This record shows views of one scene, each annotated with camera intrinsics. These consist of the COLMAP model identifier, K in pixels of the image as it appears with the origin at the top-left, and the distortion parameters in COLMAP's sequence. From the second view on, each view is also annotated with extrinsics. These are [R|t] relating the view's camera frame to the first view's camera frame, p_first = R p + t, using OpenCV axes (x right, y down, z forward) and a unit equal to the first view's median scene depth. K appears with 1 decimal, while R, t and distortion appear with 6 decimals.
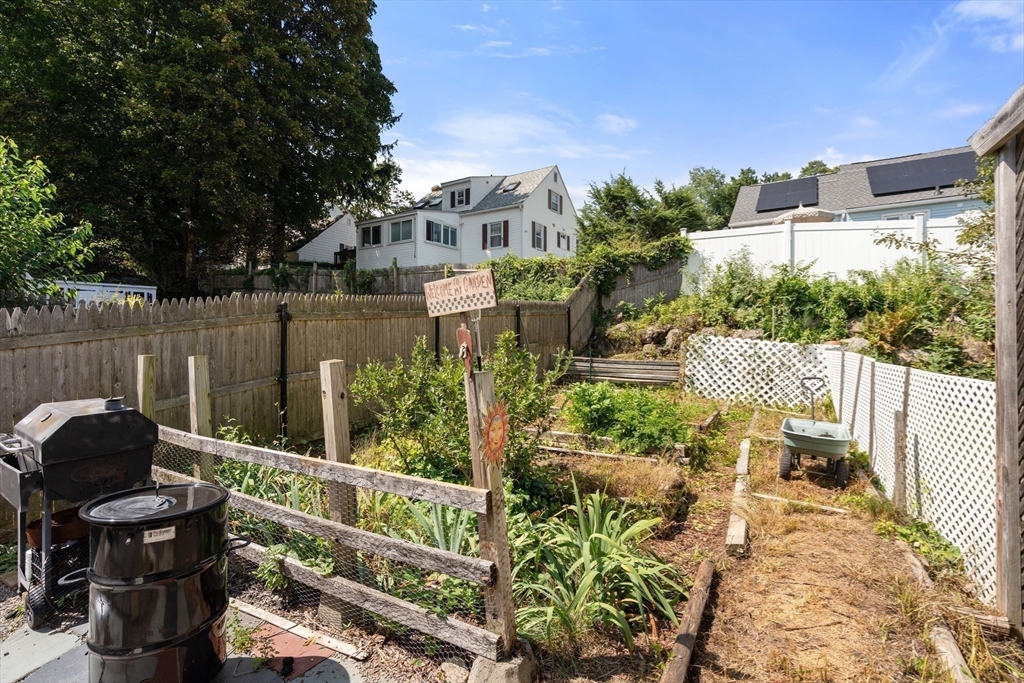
lens RADIAL K [[467.1, 0, 513.8], [0, 467.1, 335.6], [0, 0, 1]] dist [-0.002444, -0.001834]
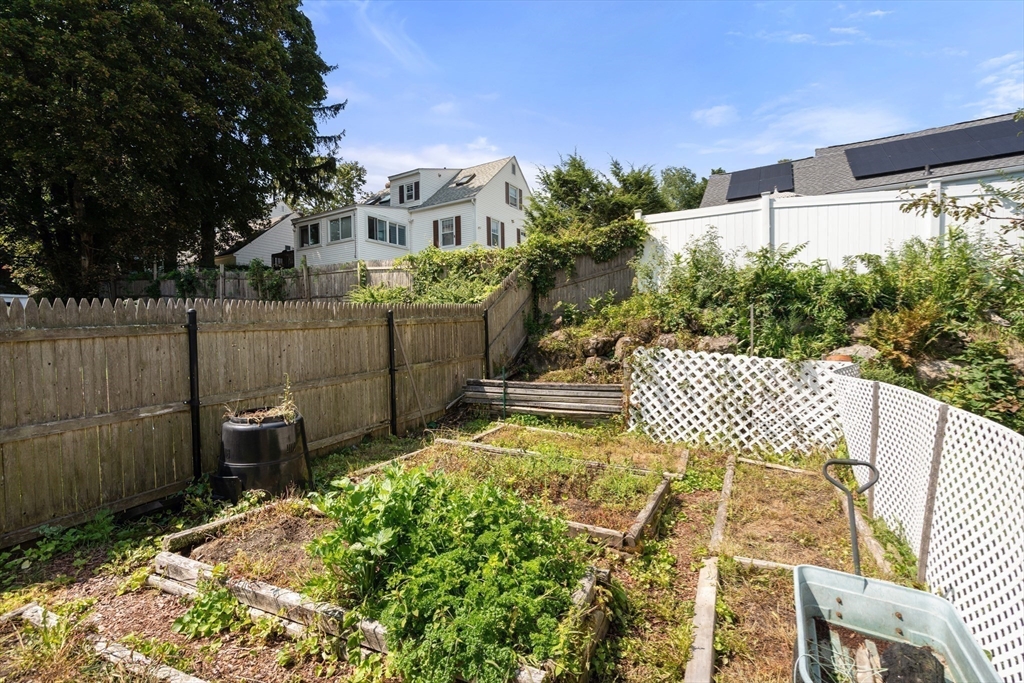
lens RADIAL K [[467.1, 0, 509.8], [0, 467.1, 348.7], [0, 0, 1]] dist [-0.002444, -0.001834]
pose [[0.998919, -0.022281, 0.040803, 0.109689], [0.021393, 0.999528, 0.022062, -0.013940], [-0.041276, -0.021166, 0.998924, 0.209802]]
